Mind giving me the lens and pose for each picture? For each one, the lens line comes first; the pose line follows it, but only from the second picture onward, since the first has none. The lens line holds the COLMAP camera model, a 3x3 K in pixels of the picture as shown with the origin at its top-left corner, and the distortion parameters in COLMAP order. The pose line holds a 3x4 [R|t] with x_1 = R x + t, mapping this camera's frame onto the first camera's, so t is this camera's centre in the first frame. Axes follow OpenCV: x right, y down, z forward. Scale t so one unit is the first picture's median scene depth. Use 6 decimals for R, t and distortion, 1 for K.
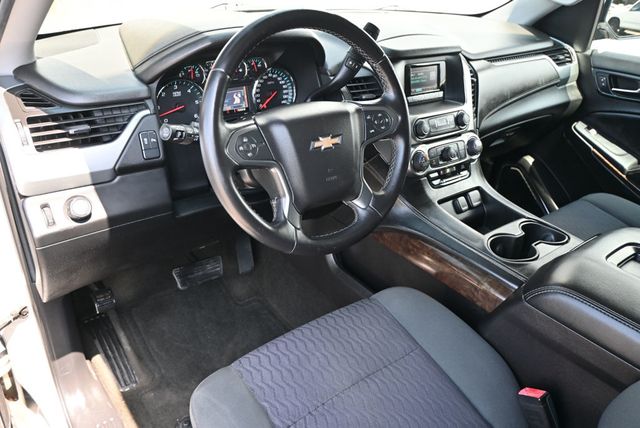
lens RADIAL K [[495.4, 0, 318.8], [0, 495.4, 211.0], [0, 0, 1]] dist [0.009201, 0.006763]
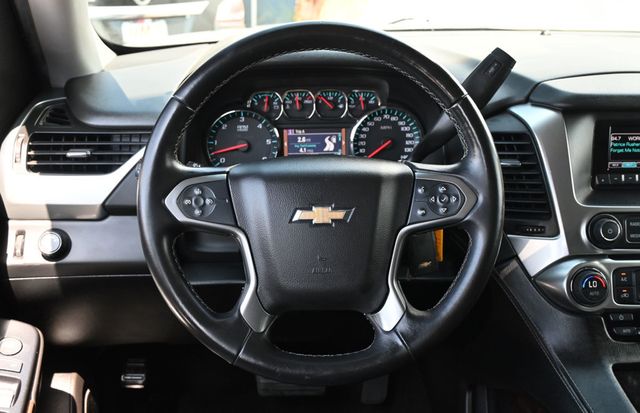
lens RADIAL K [[738.5, 0, 318.1], [0, 738.5, 204.7], [0, 0, 1]] dist [-0.007405, 0.000000]
pose [[0.824270, 0.151337, -0.545597, 0.438089], [-0.232371, 0.969144, -0.082238, -0.055902], [0.516317, 0.194567, 0.834003, 0.138614]]
